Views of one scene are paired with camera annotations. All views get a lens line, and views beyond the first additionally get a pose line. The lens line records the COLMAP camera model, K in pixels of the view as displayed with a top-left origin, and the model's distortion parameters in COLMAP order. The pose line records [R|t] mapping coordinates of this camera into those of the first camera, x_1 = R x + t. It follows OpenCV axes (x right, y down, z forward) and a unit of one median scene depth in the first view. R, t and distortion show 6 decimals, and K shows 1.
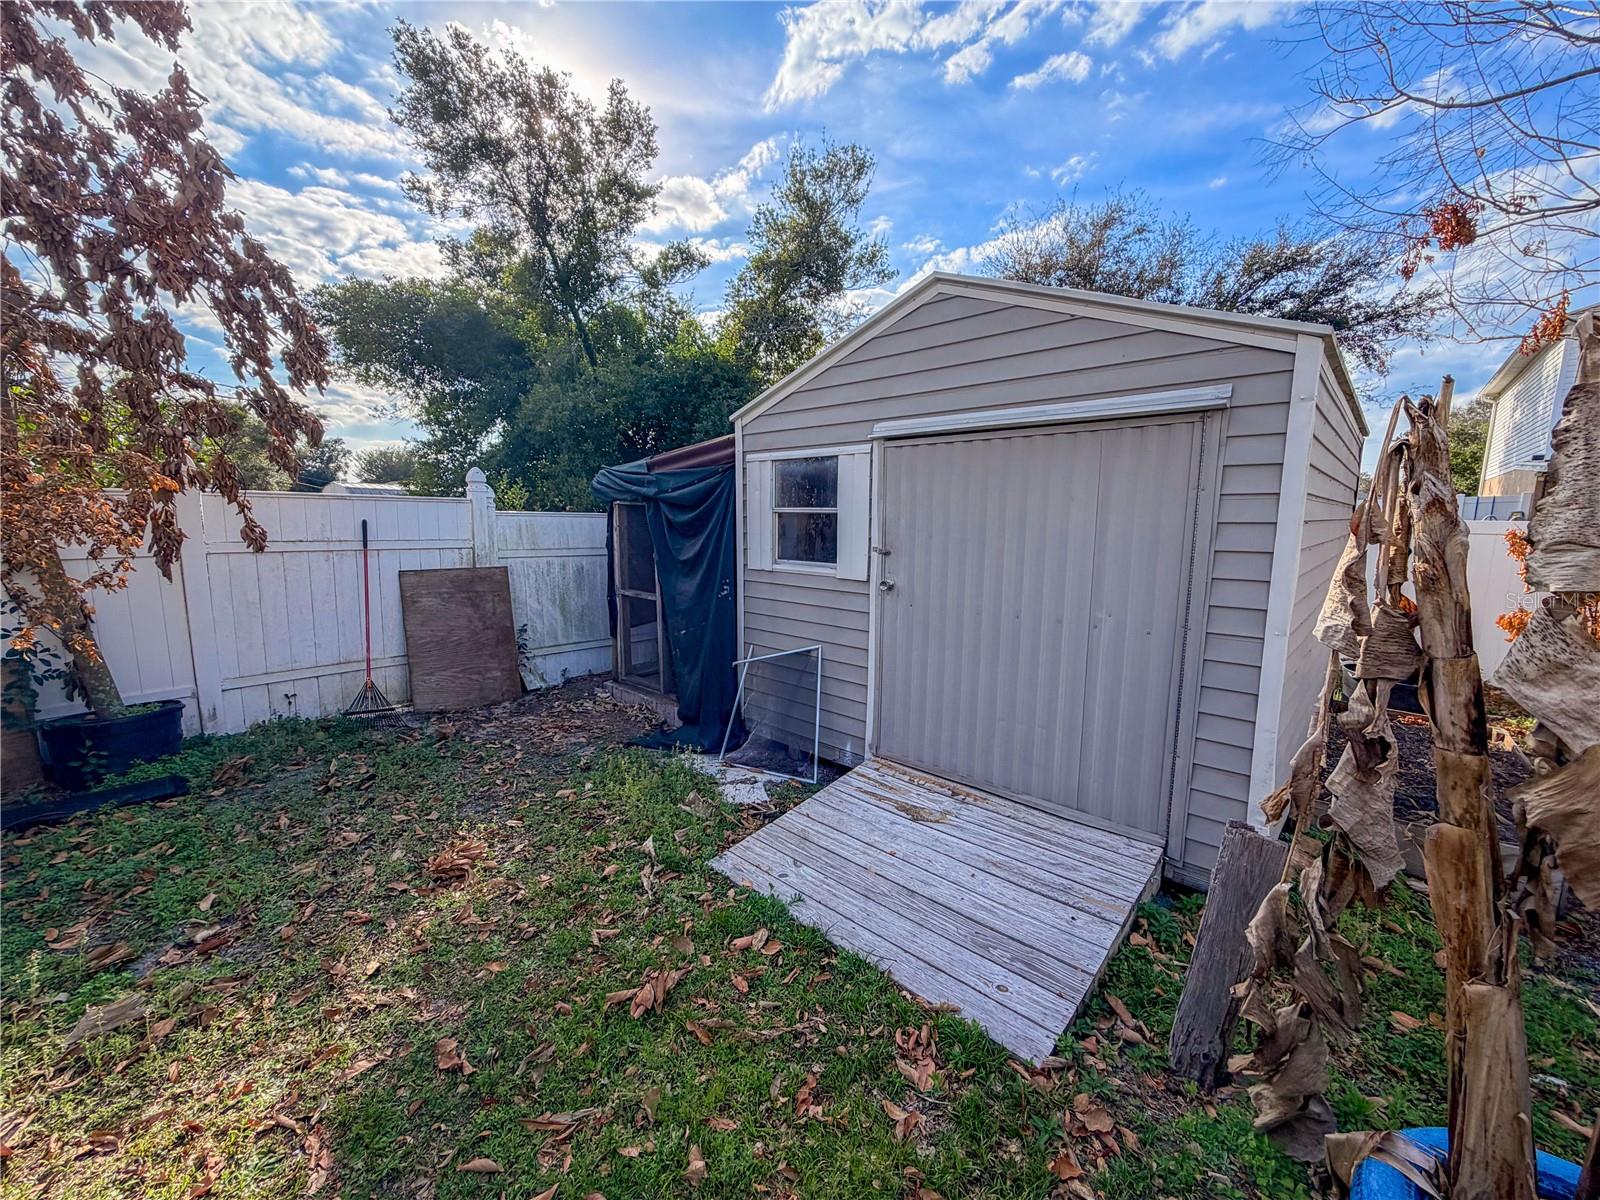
lens RADIAL K [[644.9, 0, 799.5], [0, 644.9, 603.5], [0, 0, 1]] dist [-0.004691, 0.000116]
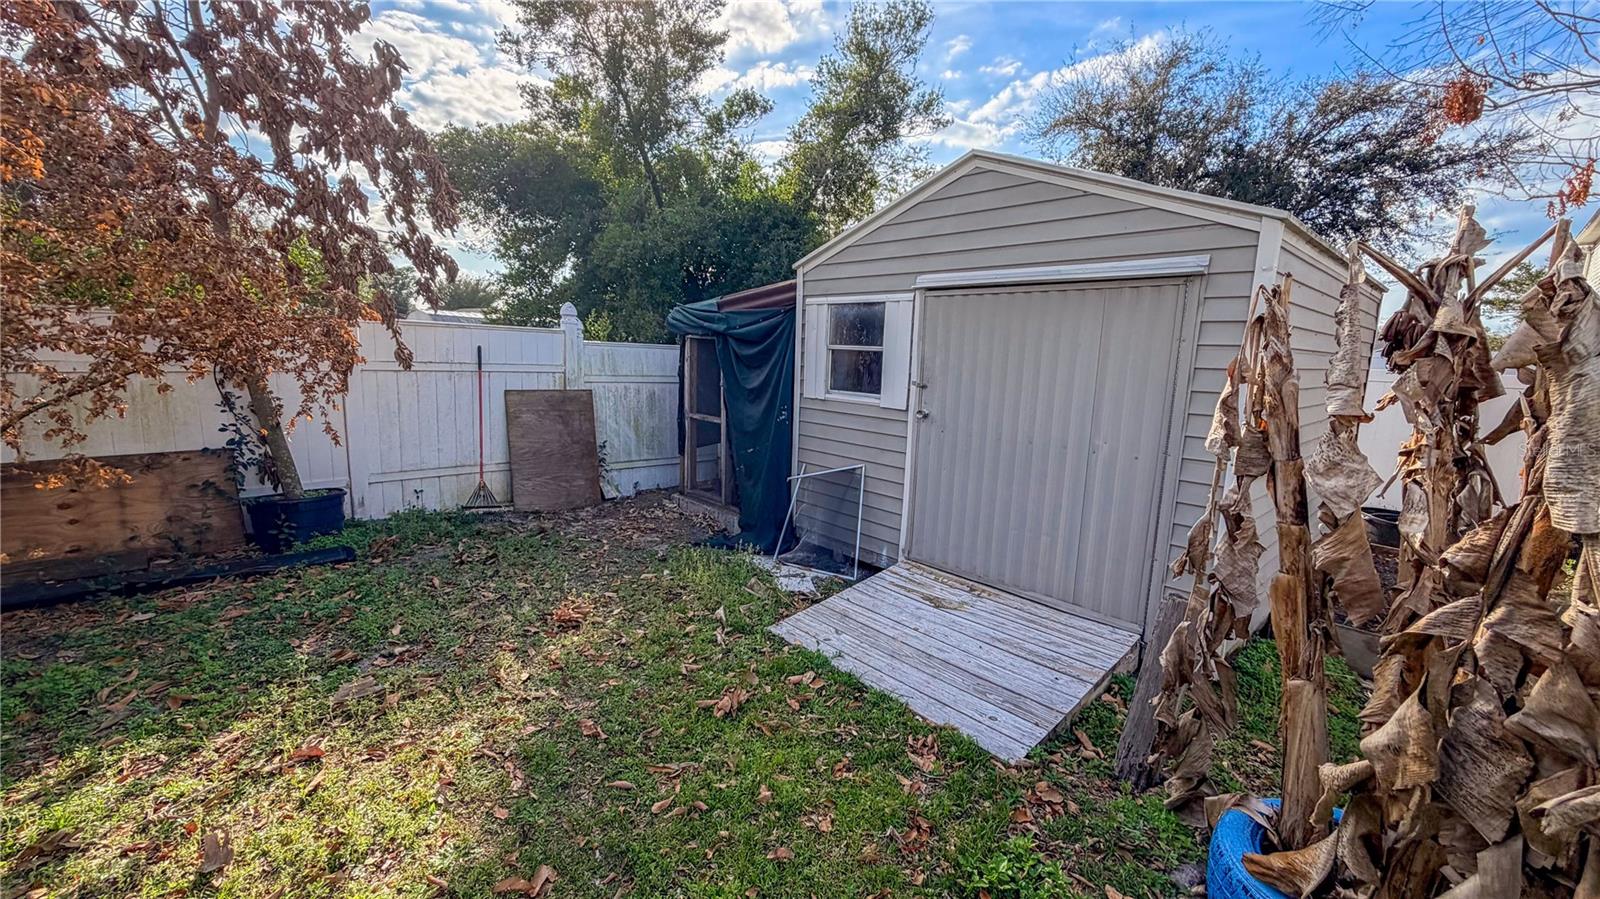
lens RADIAL K [[648.8, 0, 798.6], [0, 648.8, 448.5], [0, 0, 1]] dist [-0.002086, 0.000528]
pose [[0.996823, 0.037582, -0.070223, -0.004384], [-0.036616, 0.999217, 0.014993, 0.026398], [0.070731, -0.012374, 0.997419, -0.205903]]
